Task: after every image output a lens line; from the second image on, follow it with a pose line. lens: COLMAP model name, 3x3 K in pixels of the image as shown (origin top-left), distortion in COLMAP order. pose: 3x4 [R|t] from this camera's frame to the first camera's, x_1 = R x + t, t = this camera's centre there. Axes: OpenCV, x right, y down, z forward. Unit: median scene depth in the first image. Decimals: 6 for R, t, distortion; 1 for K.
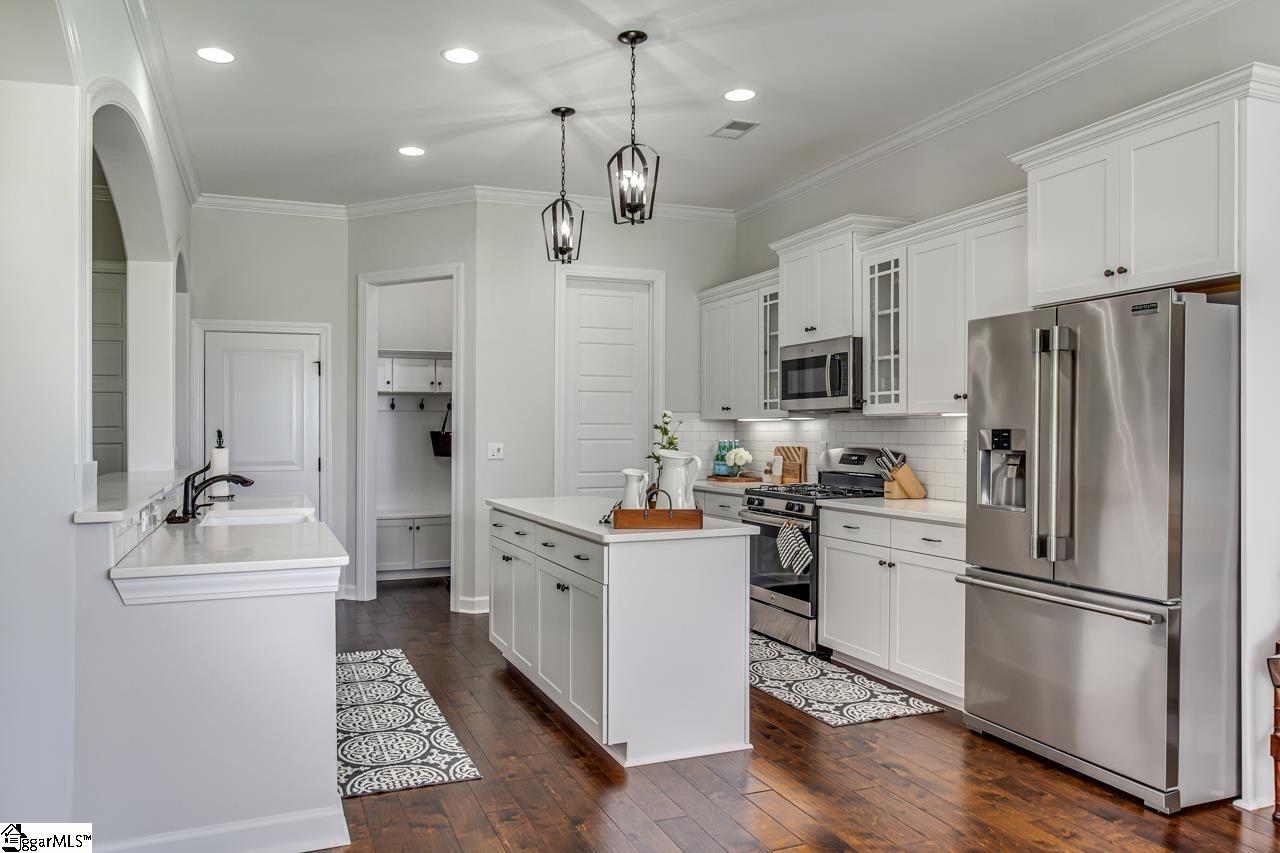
lens RADIAL K [[909.7, 0, 584.0], [0, 909.7, 425.7], [0, 0, 1]] dist [0.042296, 0.001366]
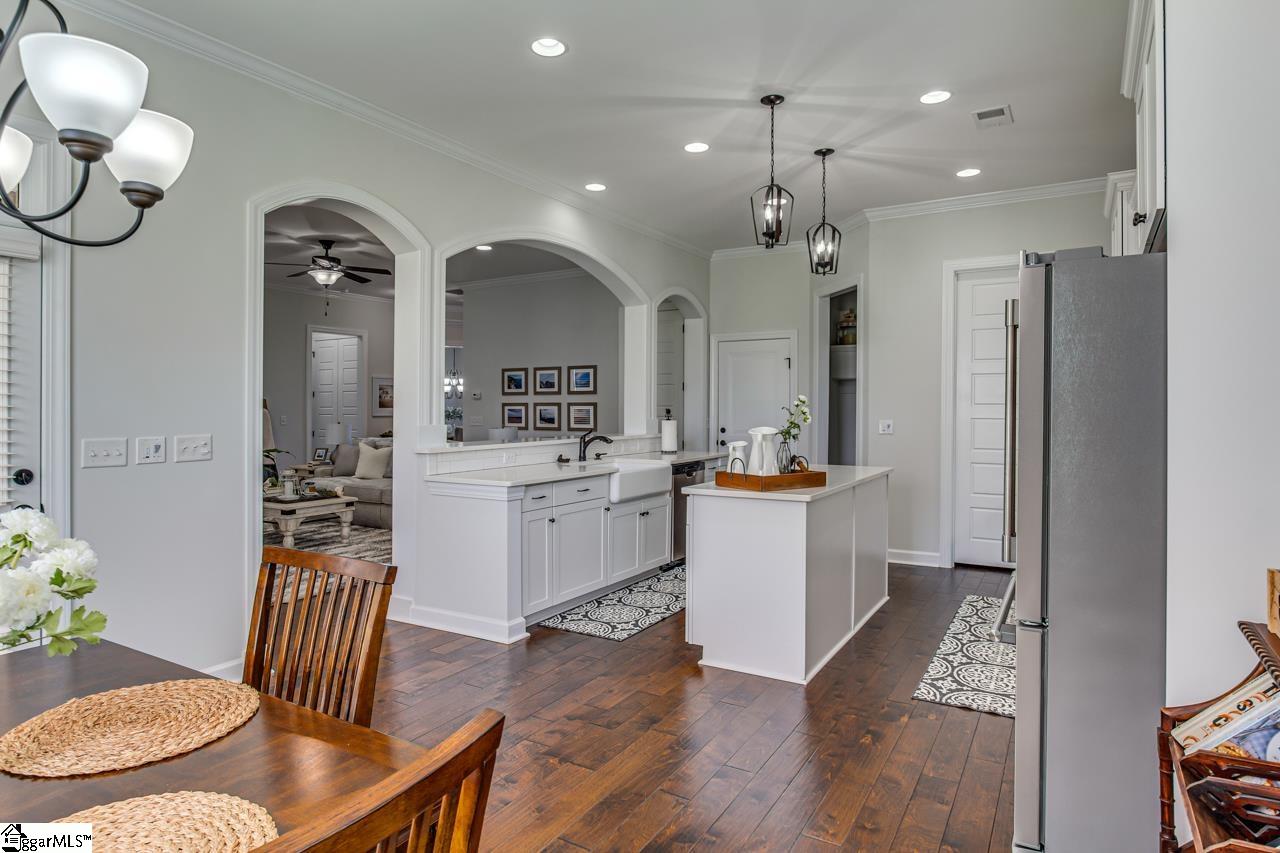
lens RADIAL K [[733.4, 0, 639.7], [0, 733.4, 416.7], [0, 0, 1]] dist [-0.002051, -0.000124]
pose [[0.616233, 0.018624, -0.787344, 0.679859], [0.002064, 0.999679, 0.025263, -0.015907], [0.787561, -0.017193, 0.615997, 0.220803]]
